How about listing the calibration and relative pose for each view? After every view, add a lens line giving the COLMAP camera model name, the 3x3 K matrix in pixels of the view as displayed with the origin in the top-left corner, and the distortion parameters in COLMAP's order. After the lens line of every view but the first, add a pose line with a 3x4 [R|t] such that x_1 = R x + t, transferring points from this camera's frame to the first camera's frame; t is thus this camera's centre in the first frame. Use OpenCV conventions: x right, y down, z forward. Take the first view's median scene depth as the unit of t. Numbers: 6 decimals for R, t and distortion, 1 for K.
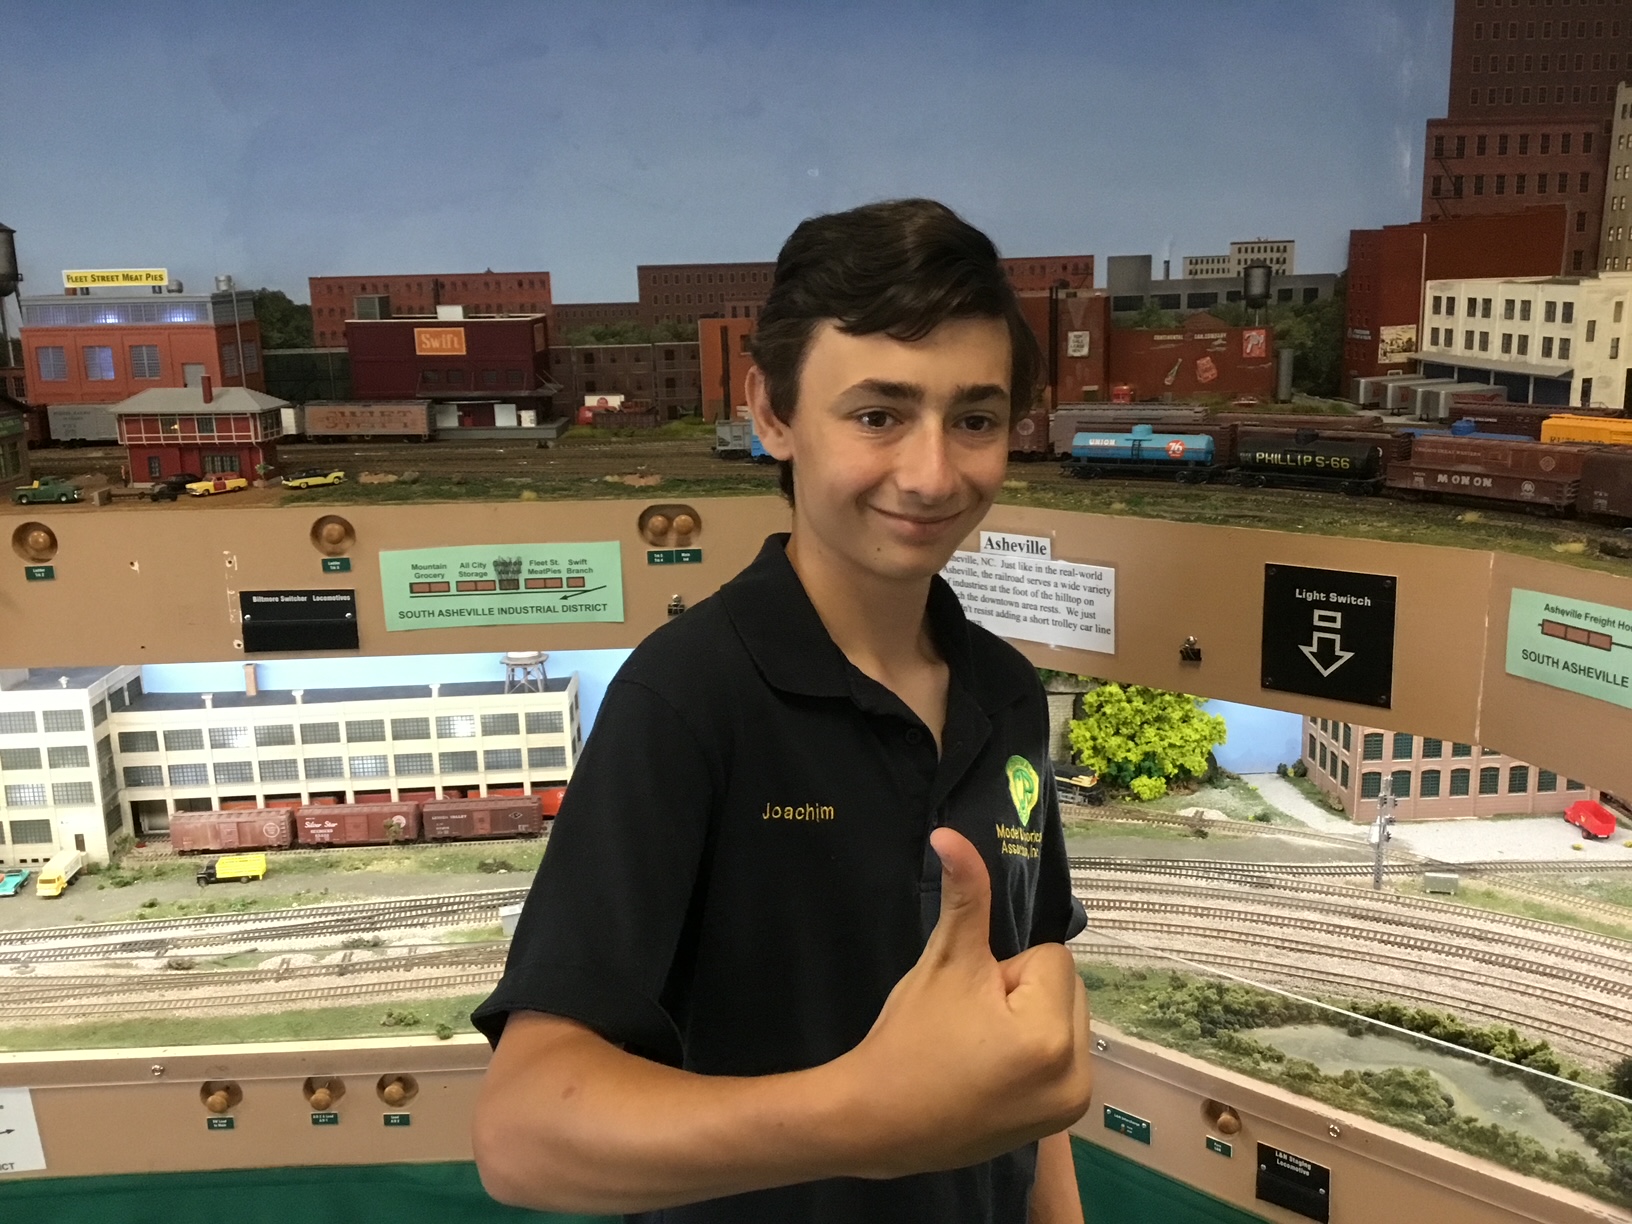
lens RADIAL K [[1461.8, 0, 821.9], [0, 1461.8, 610.4], [0, 0, 1]] dist [0.095490, -0.187362]
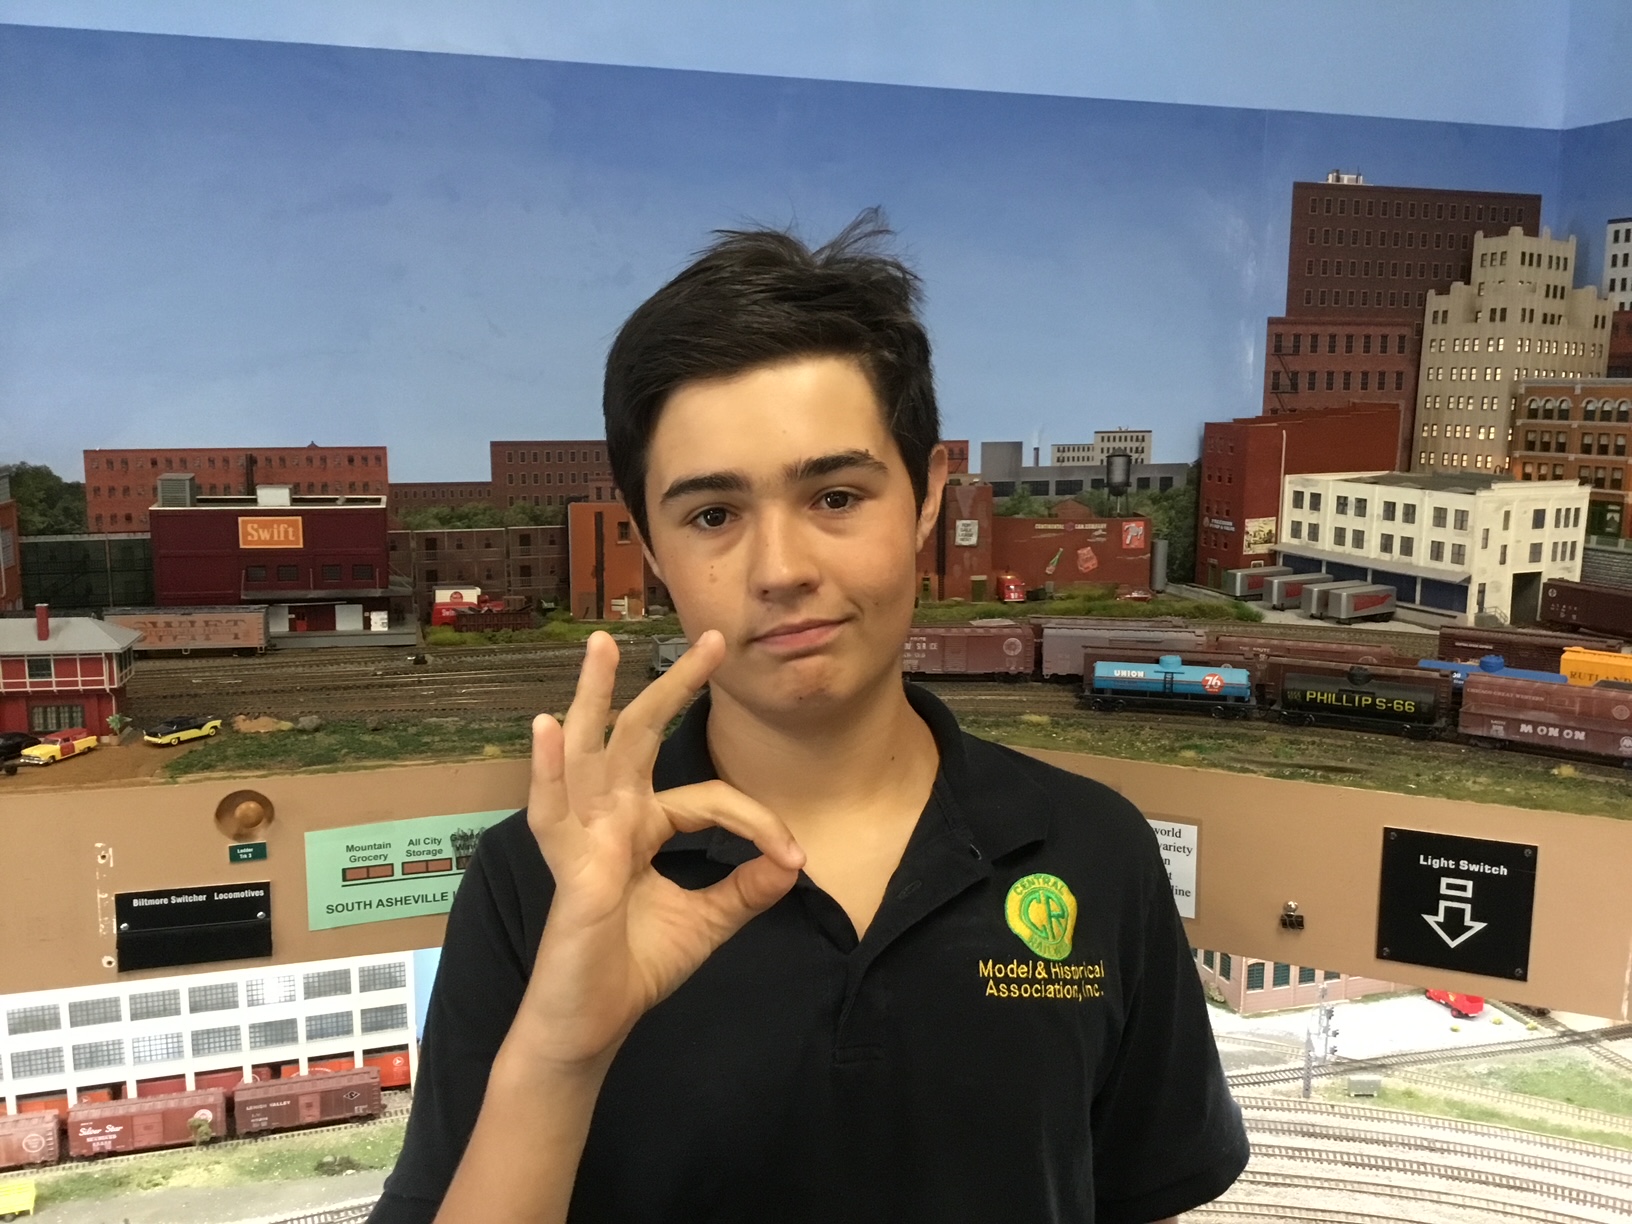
lens RADIAL K [[1461.8, 0, 821.0], [0, 1461.8, 615.5], [0, 0, 1]] dist [0.095490, -0.187362]
pose [[0.963537, -0.011051, 0.267347, -0.179186], [0.029291, 0.997498, -0.064336, -0.071081], [-0.265967, 0.069821, 0.961450, 0.112729]]
